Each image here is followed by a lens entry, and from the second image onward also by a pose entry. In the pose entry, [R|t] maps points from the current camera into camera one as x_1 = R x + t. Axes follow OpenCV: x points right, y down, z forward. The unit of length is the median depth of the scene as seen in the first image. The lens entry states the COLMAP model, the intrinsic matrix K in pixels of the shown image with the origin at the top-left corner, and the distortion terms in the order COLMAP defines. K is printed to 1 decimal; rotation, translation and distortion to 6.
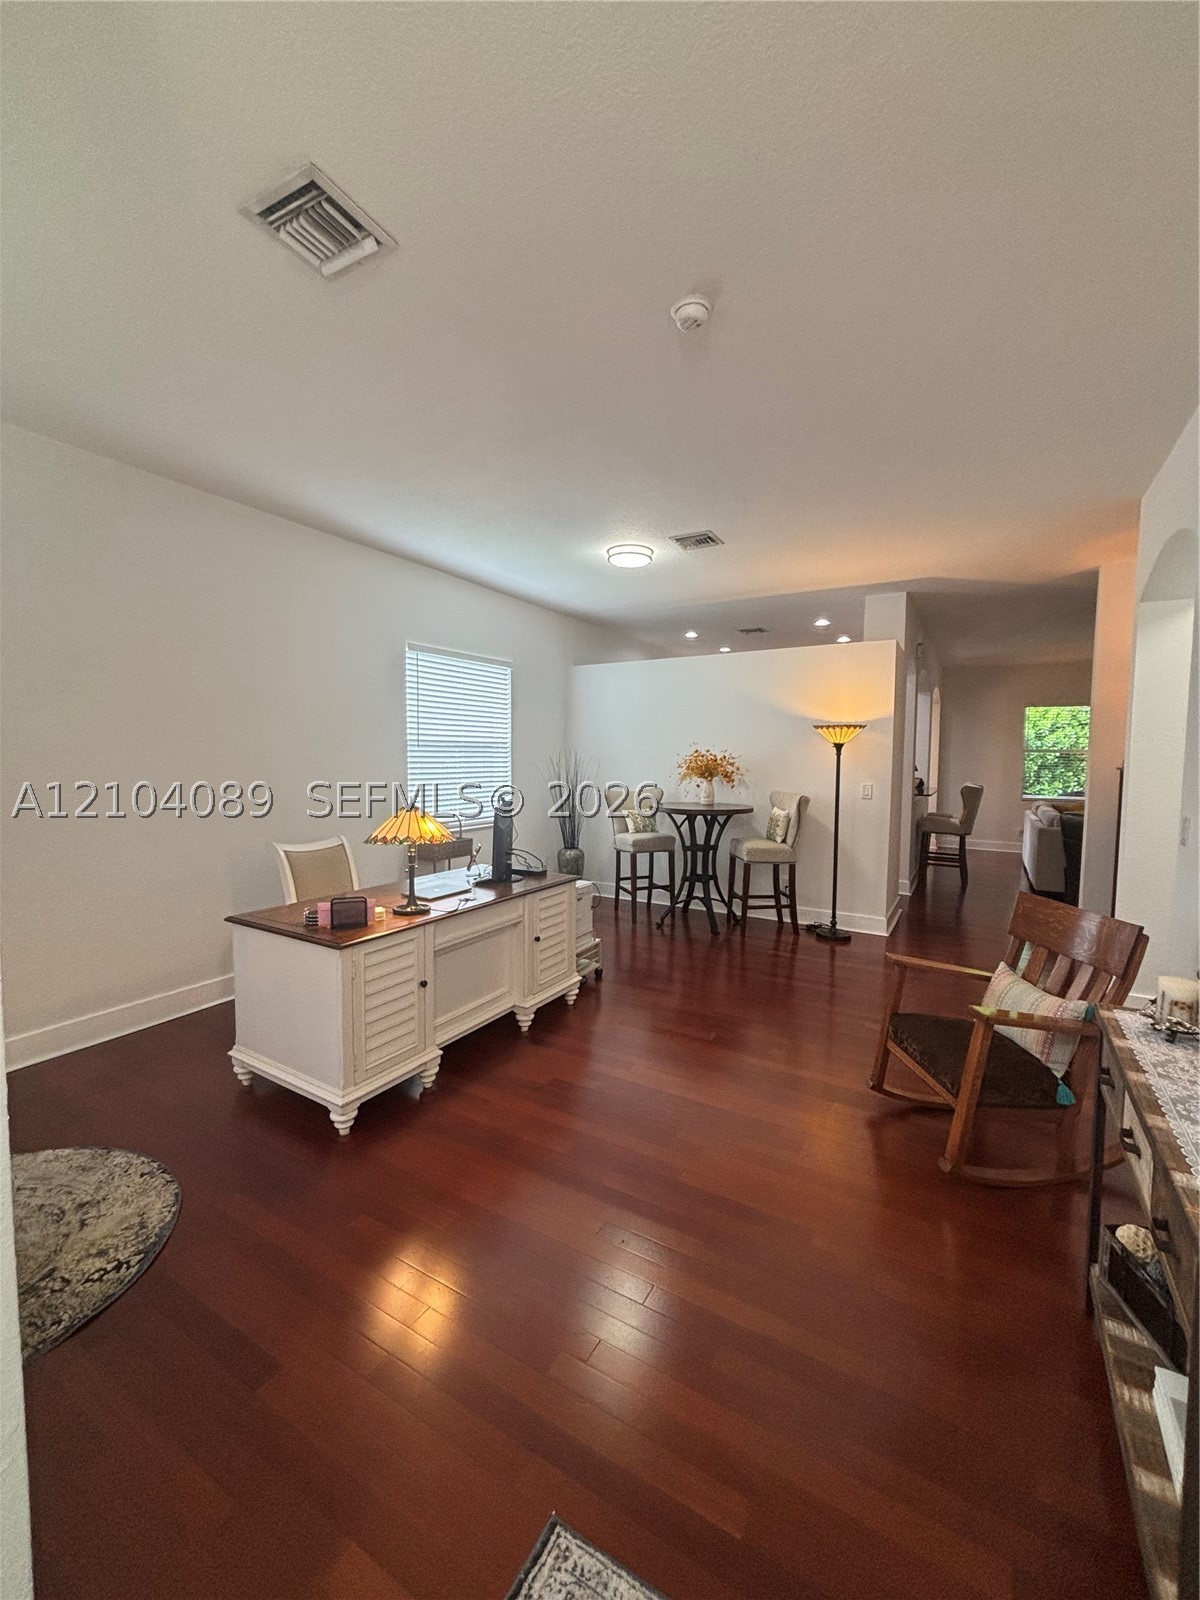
lens RADIAL K [[647.9, 0, 601.0], [0, 647.9, 797.3], [0, 0, 1]] dist [0.003360, -0.000837]
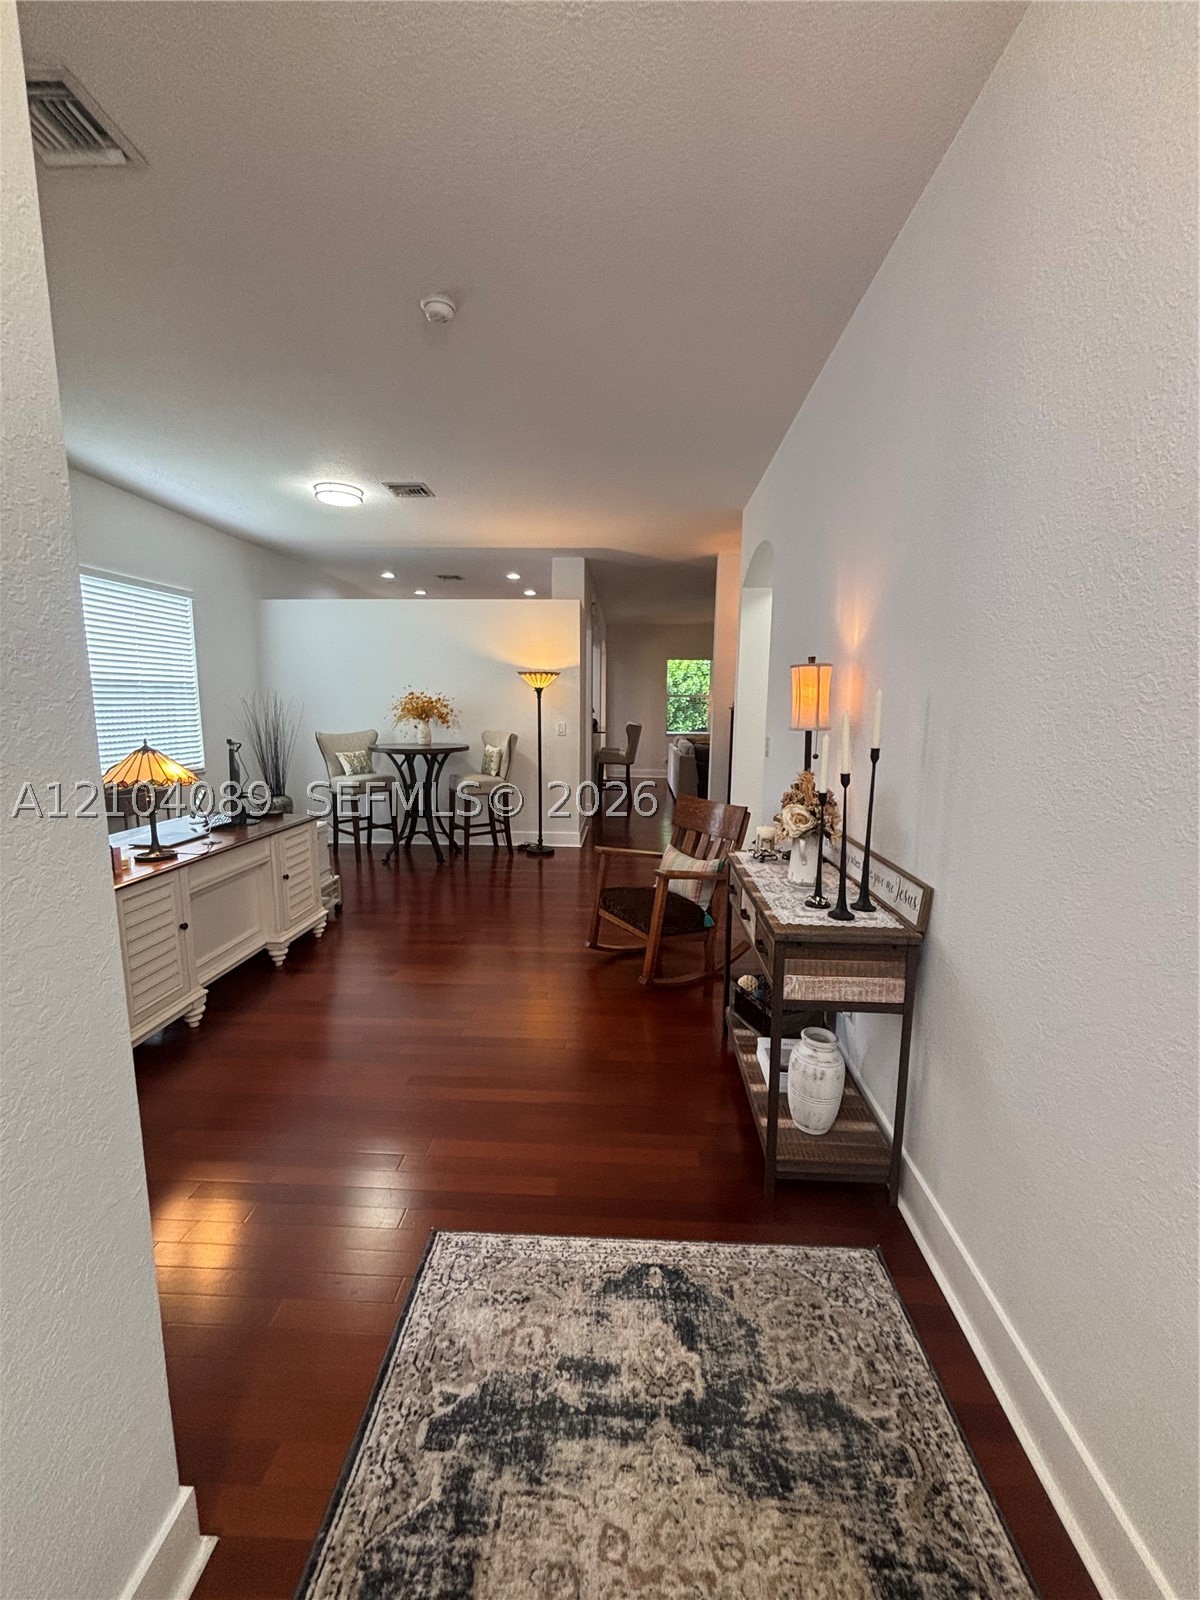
lens RADIAL K [[651.0, 0, 598.5], [0, 651.0, 796.6], [0, 0, 1]] dist [0.025840, -0.007399]
pose [[0.886457, -0.068571, 0.457702, -0.100575], [0.031035, 0.995544, 0.089042, 0.012240], [-0.461768, -0.064727, 0.884636, -0.111690]]
